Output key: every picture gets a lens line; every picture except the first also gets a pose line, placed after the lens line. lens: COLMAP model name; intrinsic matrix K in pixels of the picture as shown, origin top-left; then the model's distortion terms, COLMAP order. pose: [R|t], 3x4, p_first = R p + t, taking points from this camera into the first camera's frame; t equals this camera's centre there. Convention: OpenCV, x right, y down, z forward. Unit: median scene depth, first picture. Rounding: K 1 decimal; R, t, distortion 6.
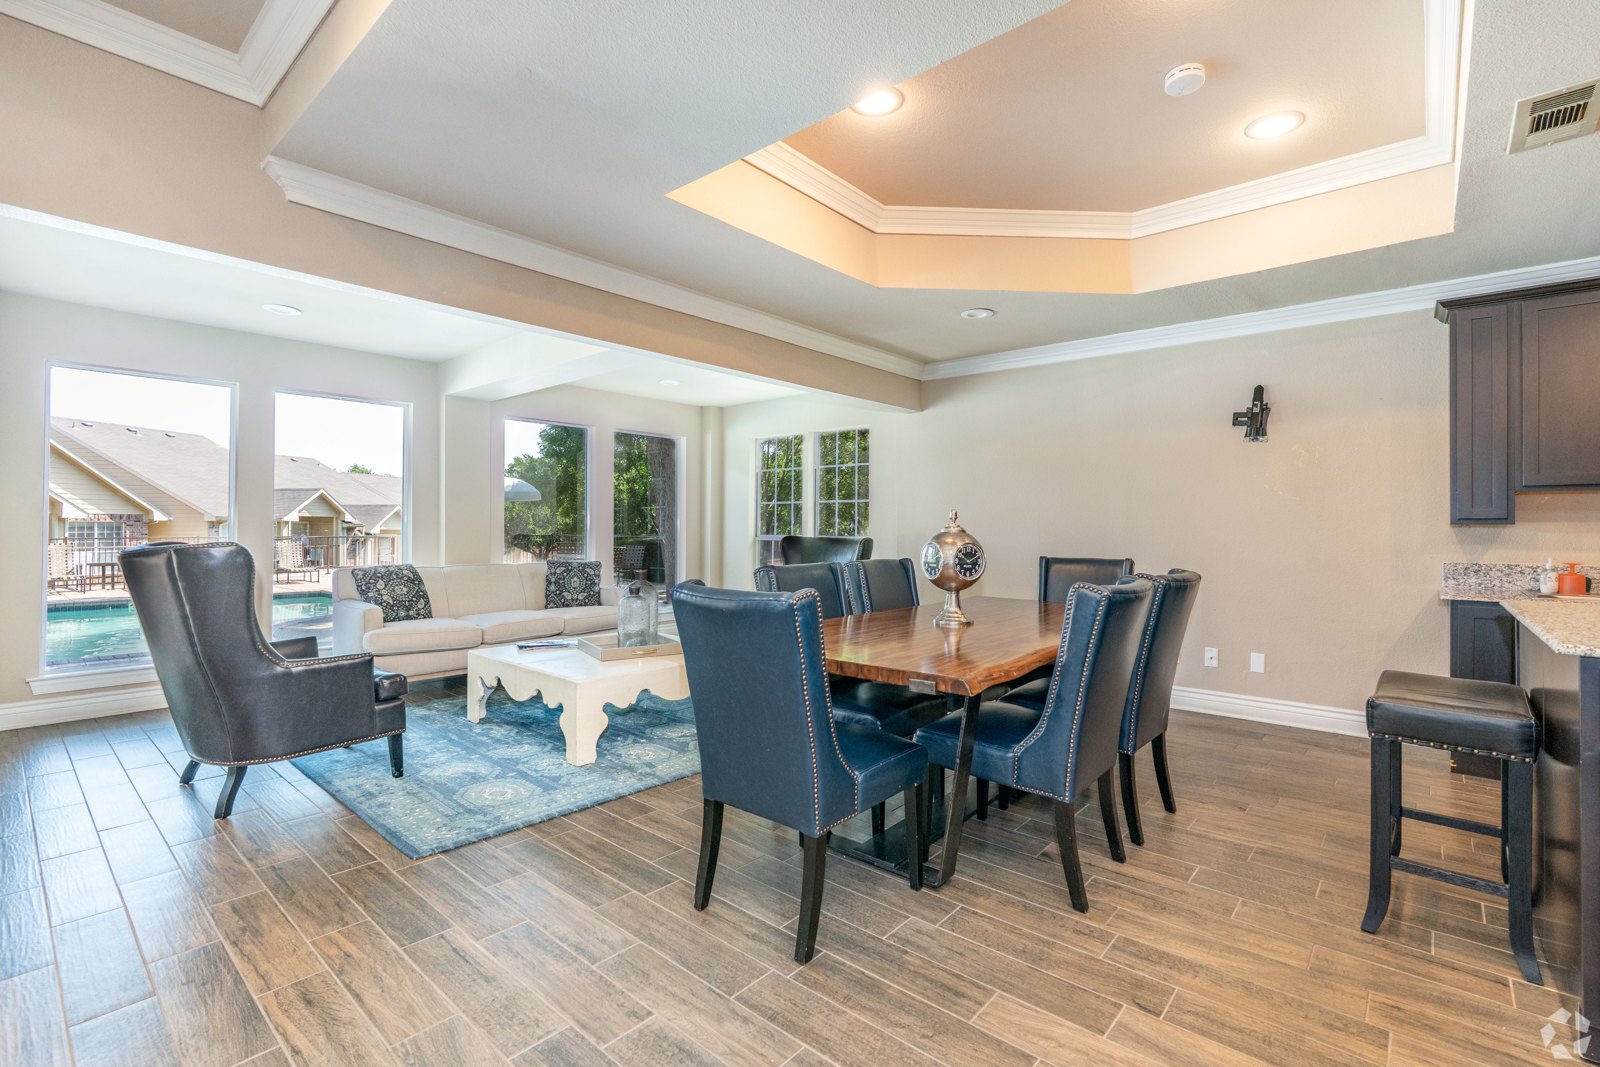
lens RADIAL K [[743.3, 0, 800.0], [0, 743.3, 533.5], [0, 0, 1]] dist [-0.000528, -0.000127]
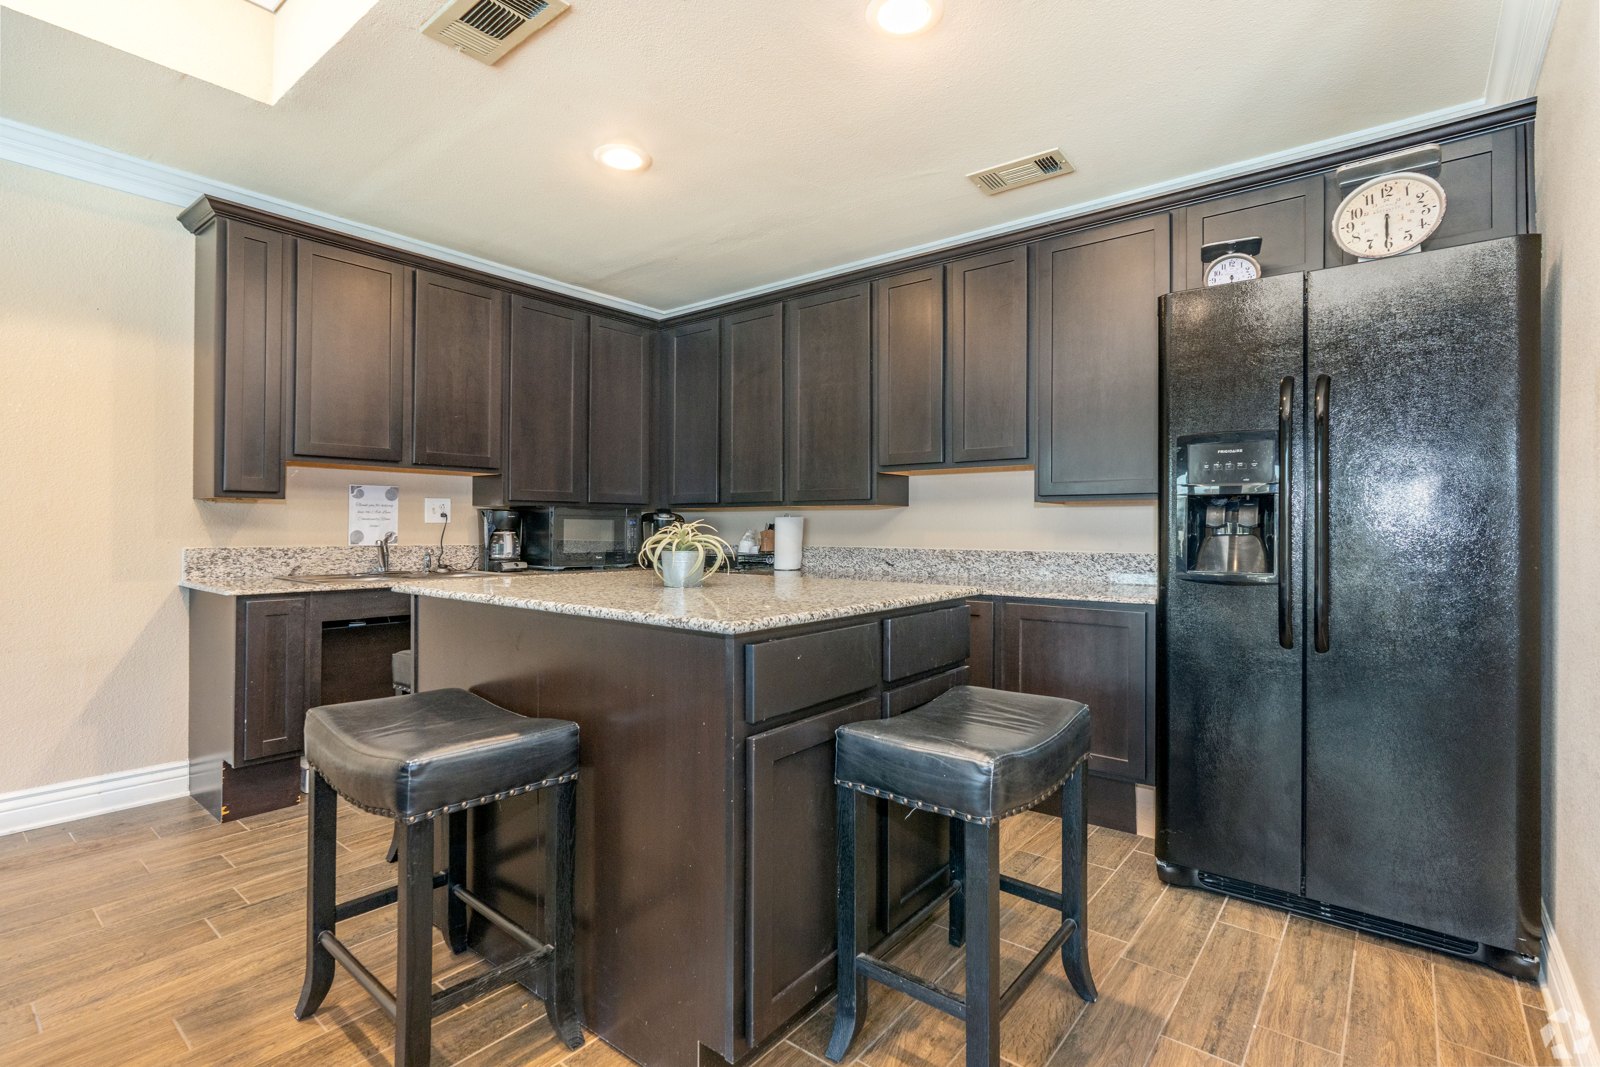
lens RADIAL K [[743.3, 0, 800.0], [0, 743.3, 533.5], [0, 0, 1]] dist [-0.000528, -0.000127]
pose [[-0.053580, -0.014831, 0.998453, 0.081676], [-0.000697, 0.999890, 0.014815, 0.012416], [-0.998563, 0.000097, -0.053585, 0.433476]]
